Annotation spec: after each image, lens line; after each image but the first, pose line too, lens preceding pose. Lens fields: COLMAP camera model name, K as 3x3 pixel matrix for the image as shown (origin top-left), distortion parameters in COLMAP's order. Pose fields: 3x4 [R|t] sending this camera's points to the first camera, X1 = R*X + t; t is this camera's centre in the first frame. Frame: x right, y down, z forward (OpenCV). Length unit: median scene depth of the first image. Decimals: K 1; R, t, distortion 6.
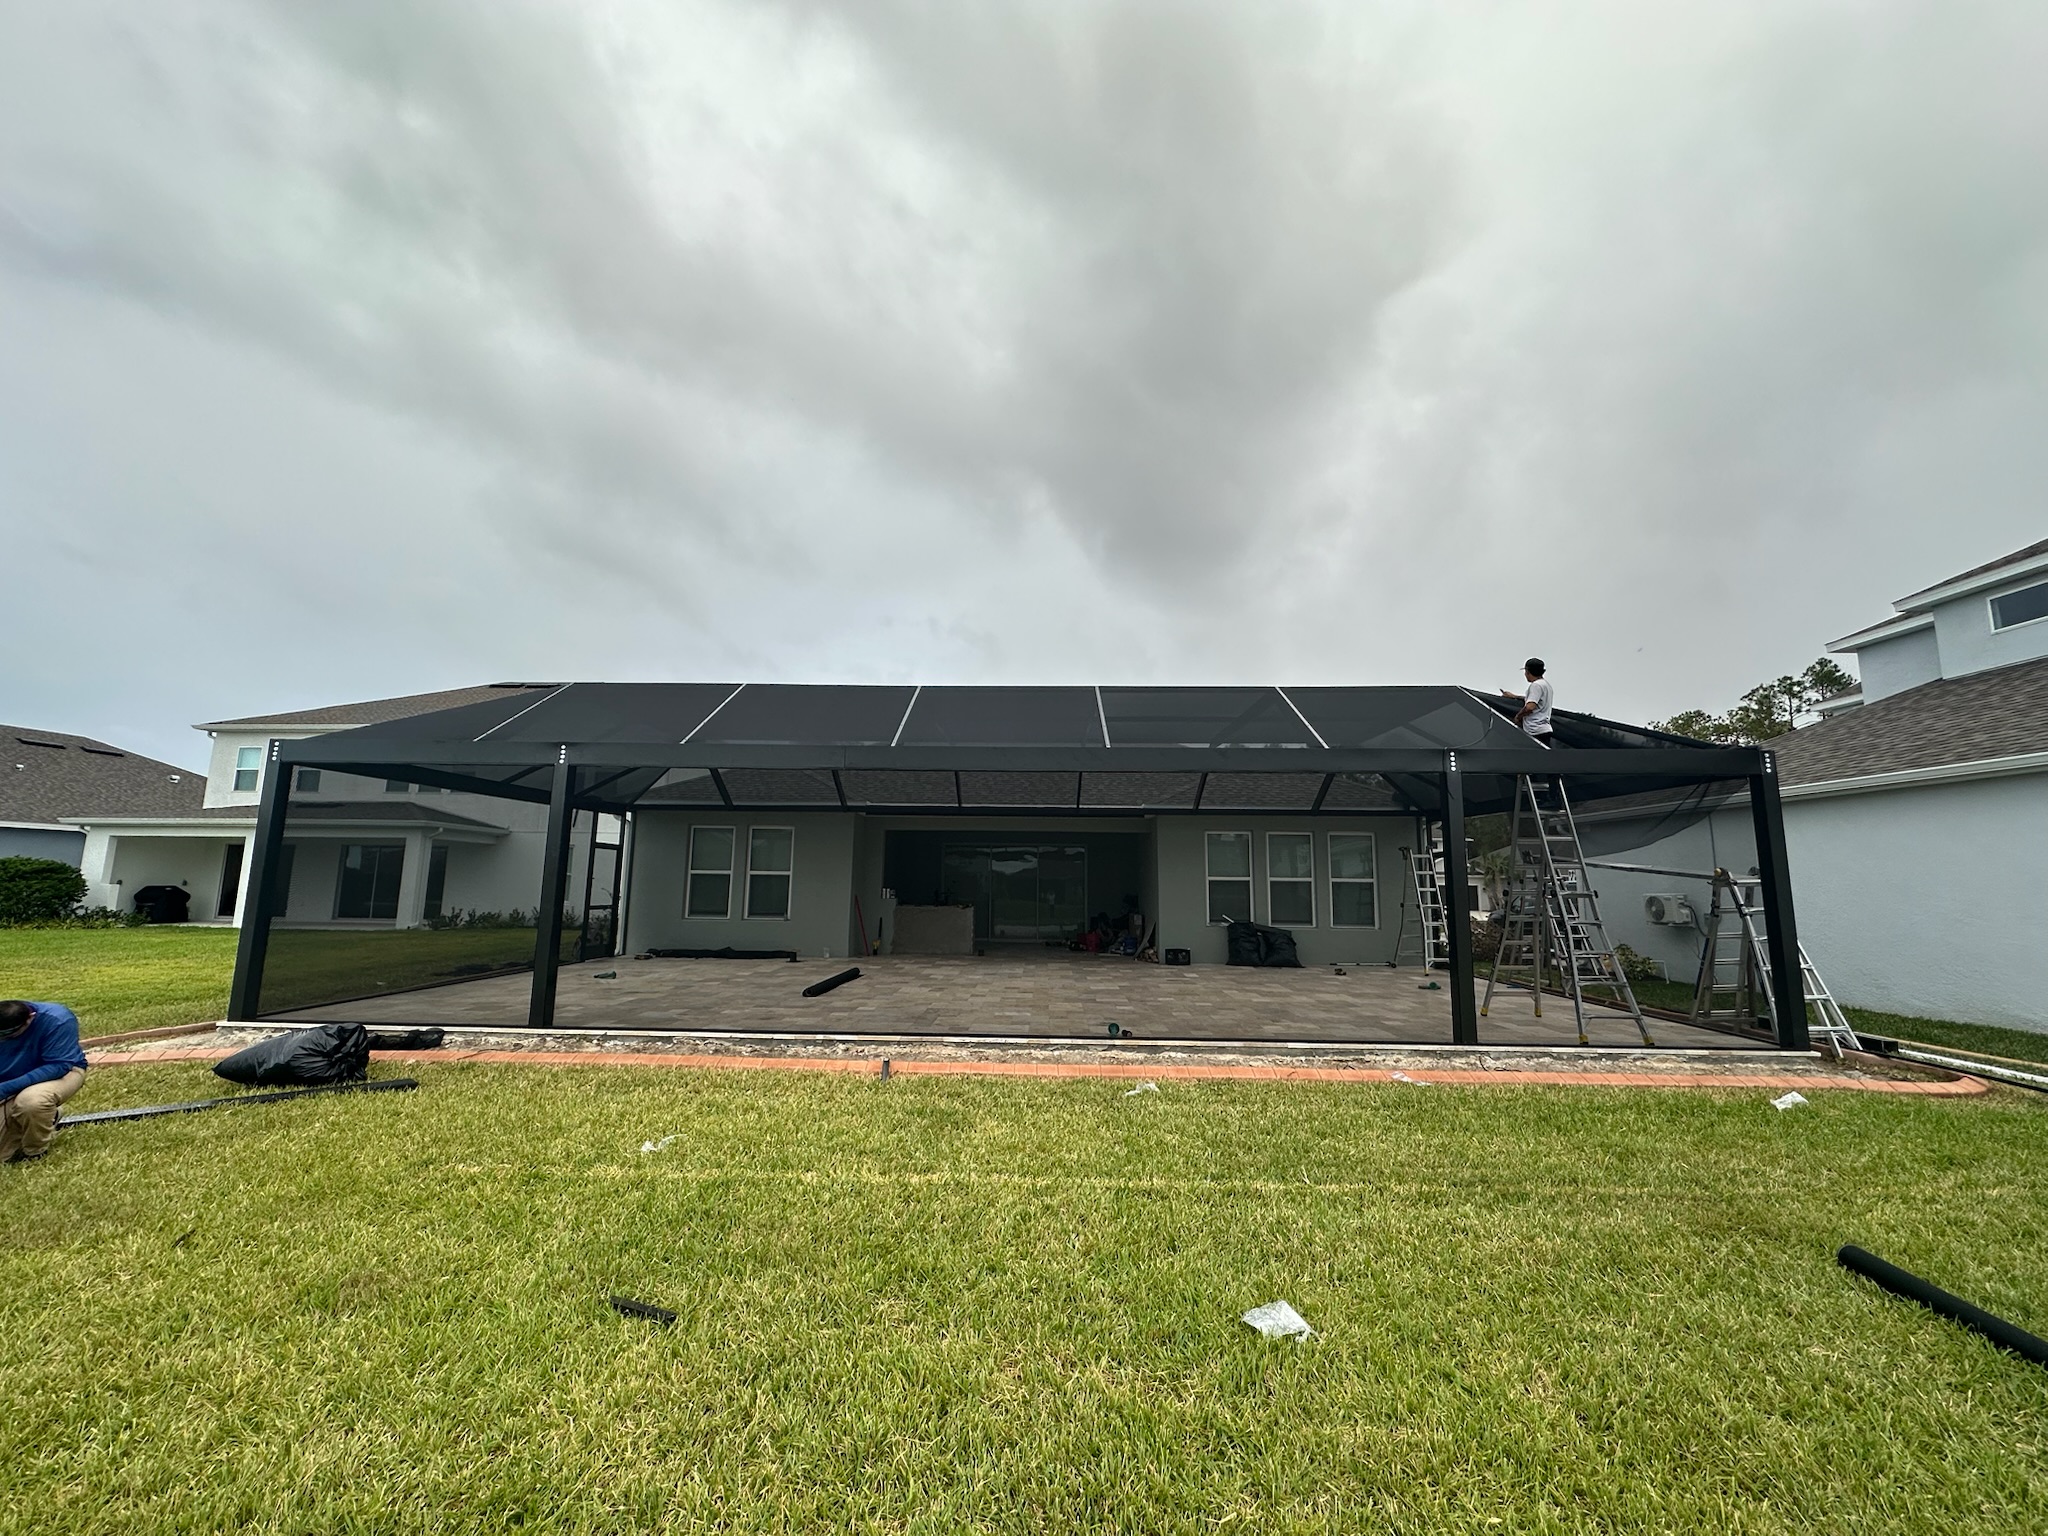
lens RADIAL K [[817.2, 0, 1014.4], [0, 817.2, 761.1], [0, 0, 1]] dist [-0.002966, 0.000242]
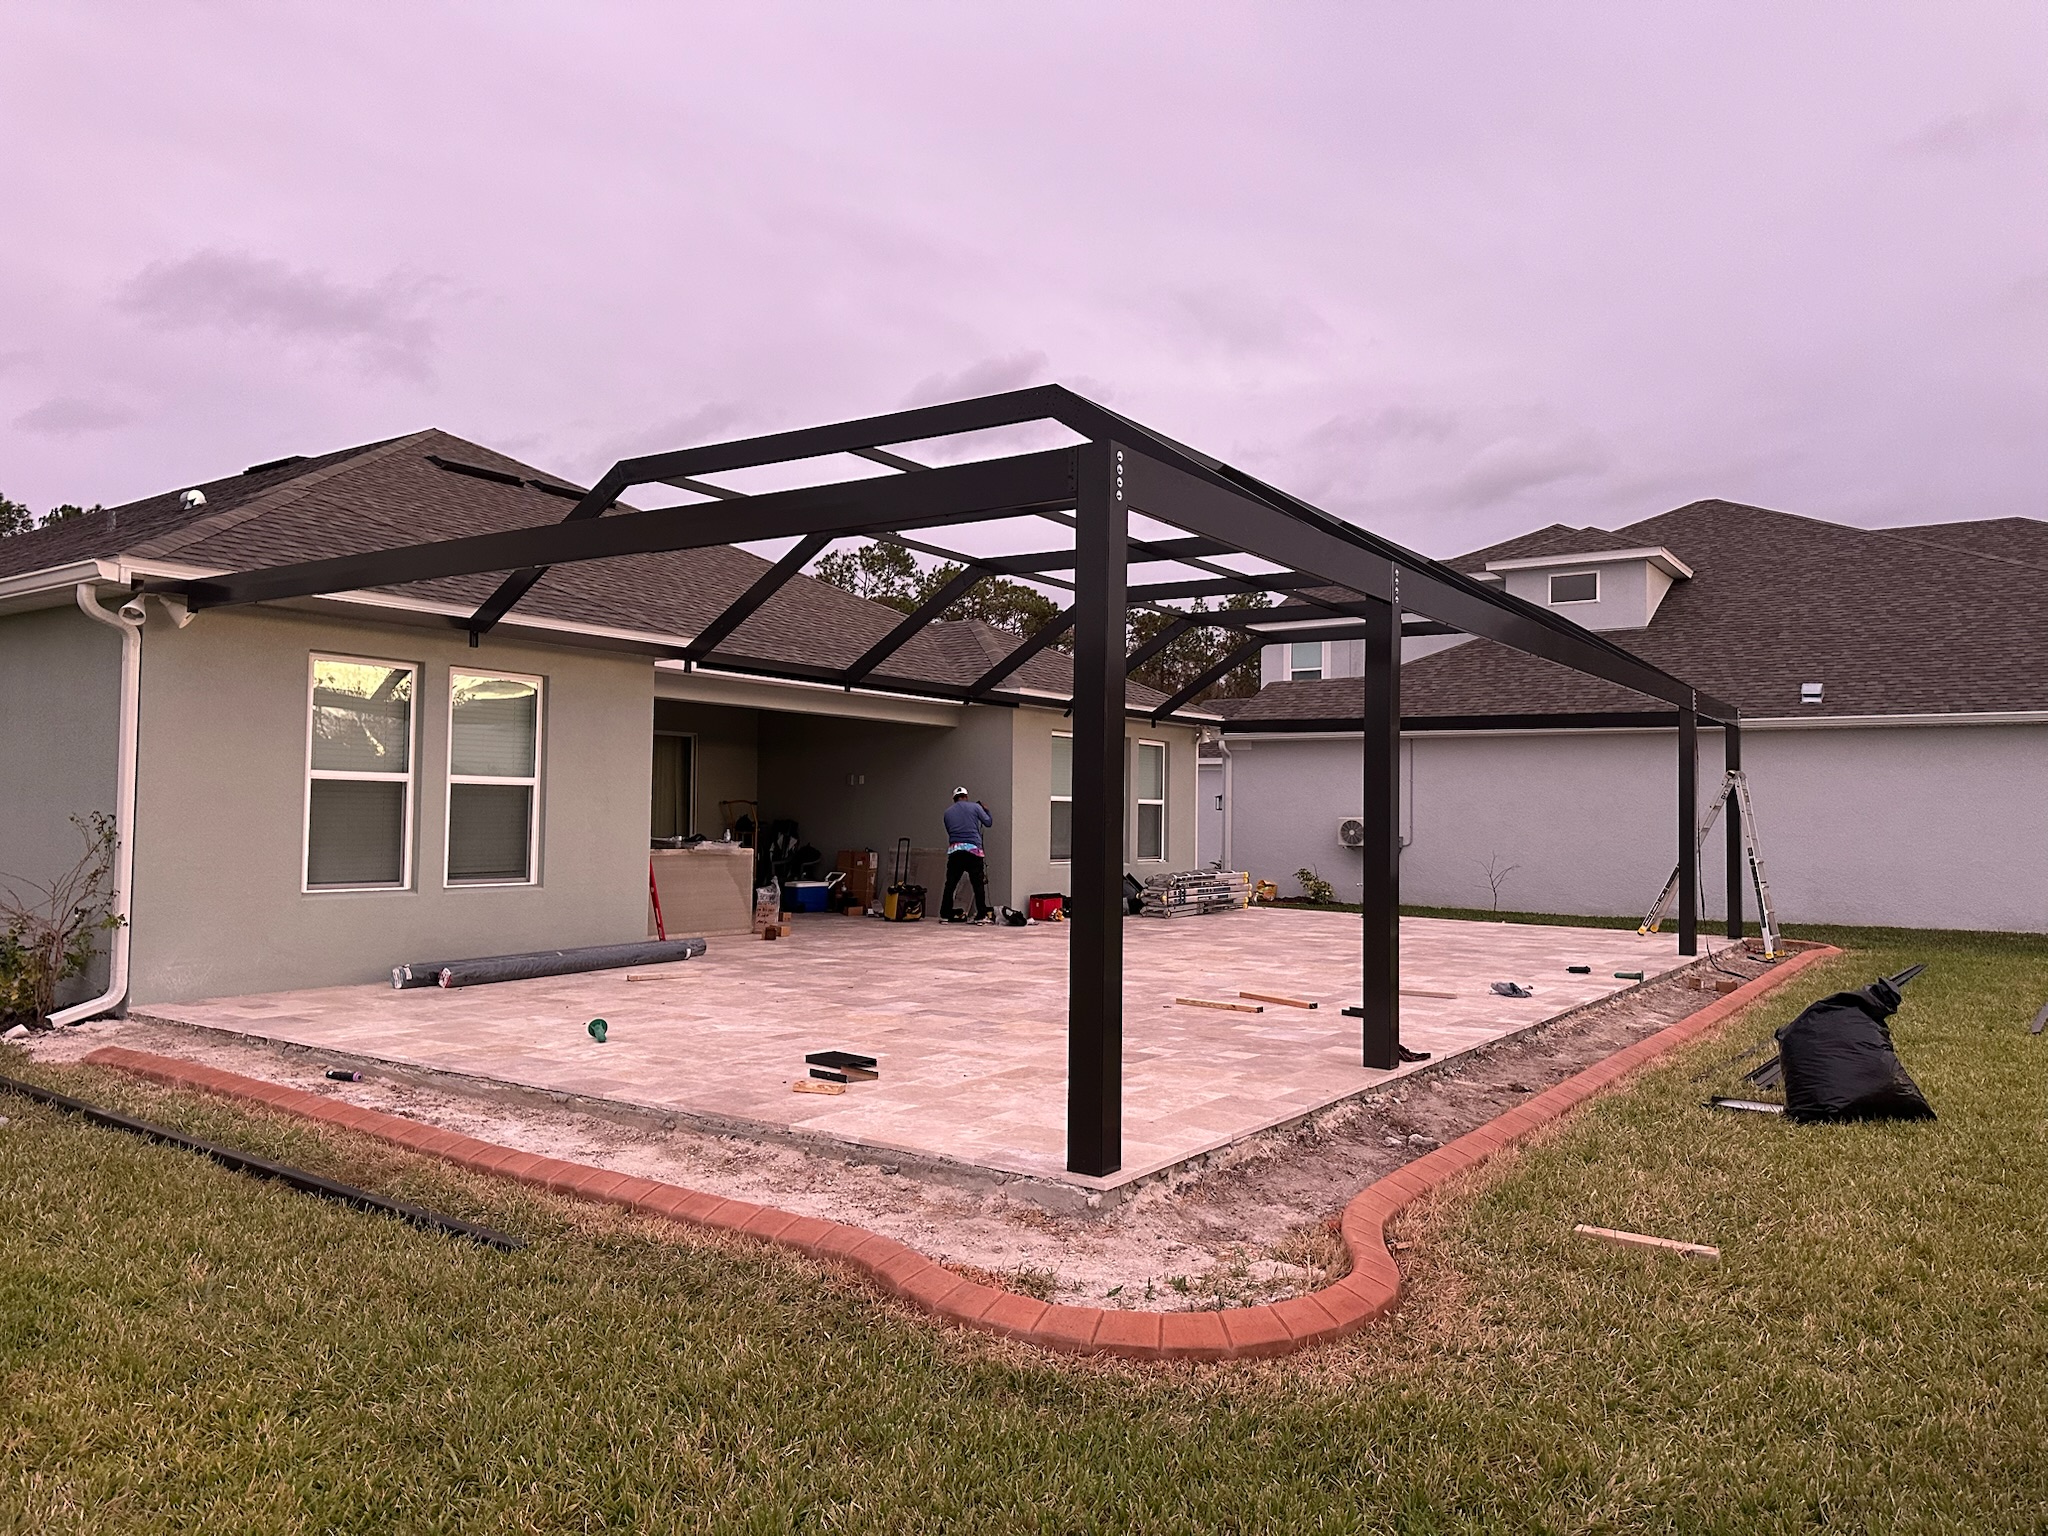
lens RADIAL K [[1421.2, 0, 1029.6], [0, 1421.2, 771.6], [0, 0, 1]] dist [0.056132, -0.033914]
pose [[0.549994, 0.020991, 0.834905, -0.700792], [-0.132602, 0.989198, 0.062482, 0.042540], [-0.824574, -0.145075, 0.546837, 0.316225]]
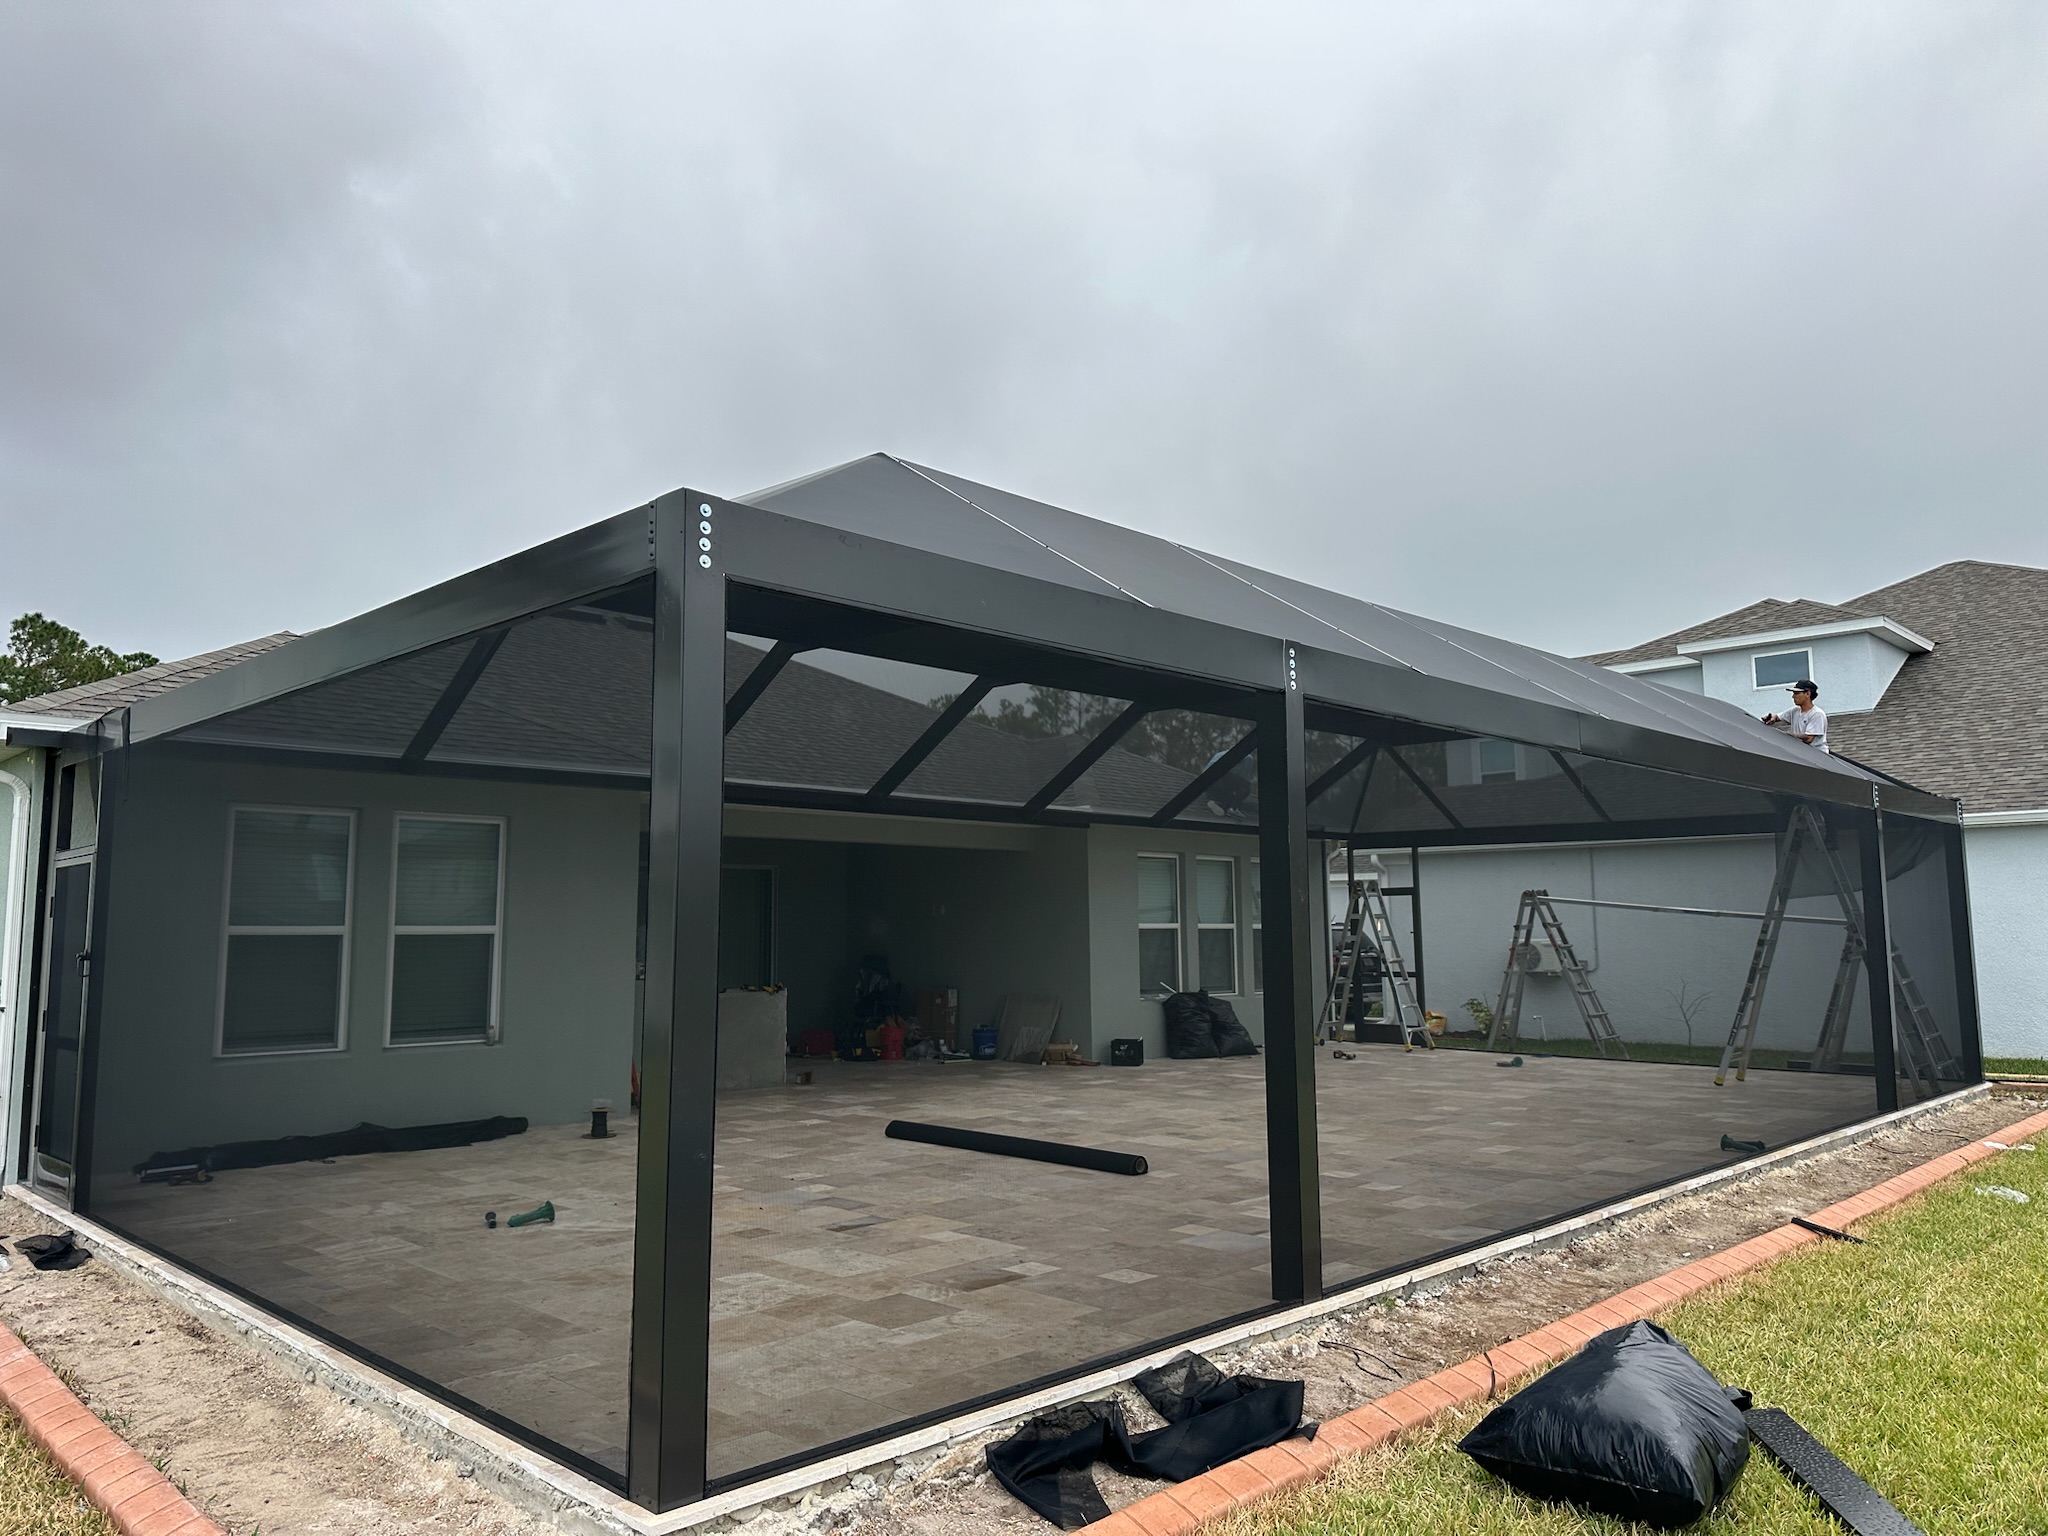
lens RADIAL K [[1421.2, 0, 1029.7], [0, 1421.2, 771.3], [0, 0, 1]] dist [0.056132, -0.033914]
pose [[0.688616, 0.065050, 0.722203, -0.558729], [-0.093996, 0.995573, -0.000049, 0.028744], [-0.719009, -0.067850, 0.691681, 0.274727]]
